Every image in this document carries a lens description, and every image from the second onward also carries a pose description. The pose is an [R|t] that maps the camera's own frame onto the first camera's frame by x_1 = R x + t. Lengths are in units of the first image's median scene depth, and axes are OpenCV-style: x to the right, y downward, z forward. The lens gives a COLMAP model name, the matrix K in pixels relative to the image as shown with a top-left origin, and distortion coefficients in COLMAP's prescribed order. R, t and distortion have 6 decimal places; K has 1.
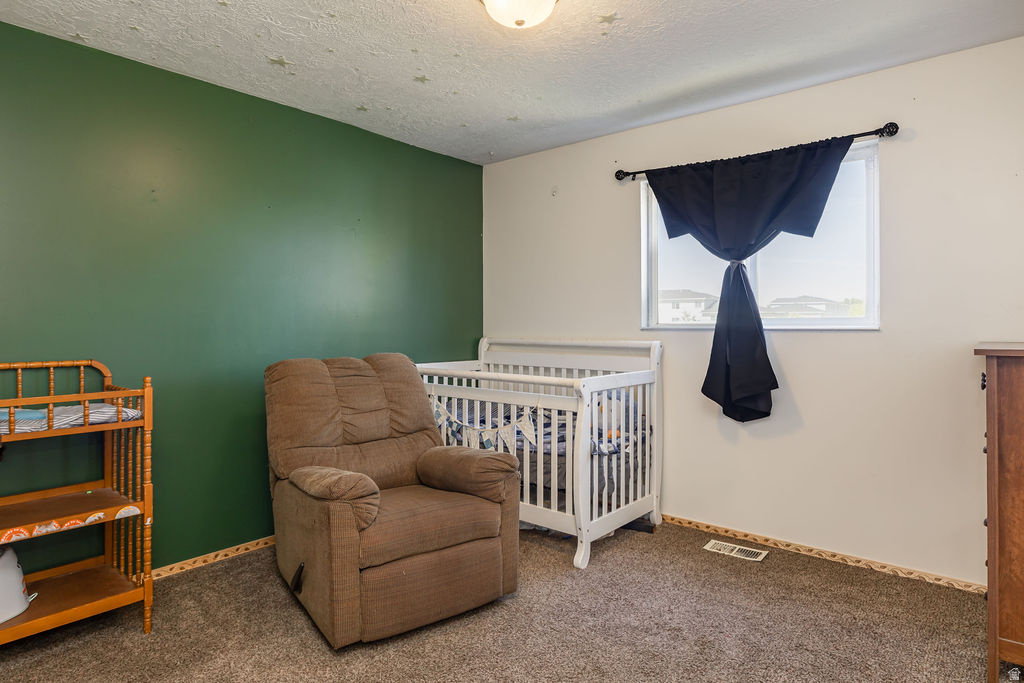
lens RADIAL K [[585.5, 0, 511.2], [0, 585.5, 319.3], [0, 0, 1]] dist [-0.000390, 0.000073]
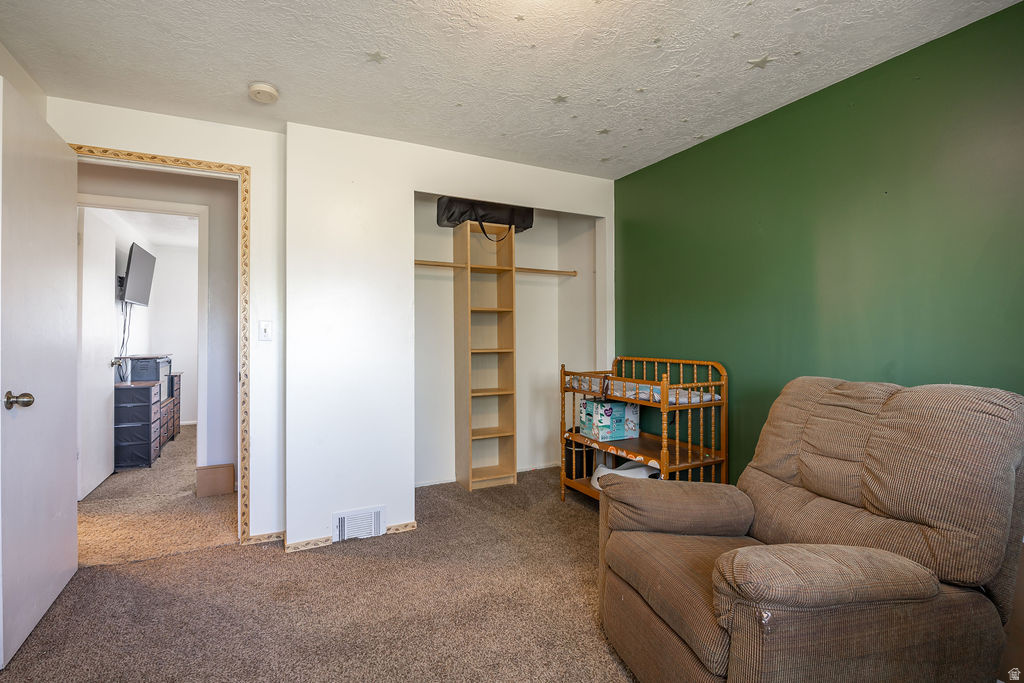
lens RADIAL K [[485.5, 0, 509.0], [0, 485.5, 337.0], [0, 0, 1]] dist [-0.000203, -0.000104]
pose [[-0.372397, 0.005597, -0.928057, 0.530285], [0.006460, 0.999973, 0.003438, 0.003457], [0.928051, -0.004714, -0.372423, 0.970846]]
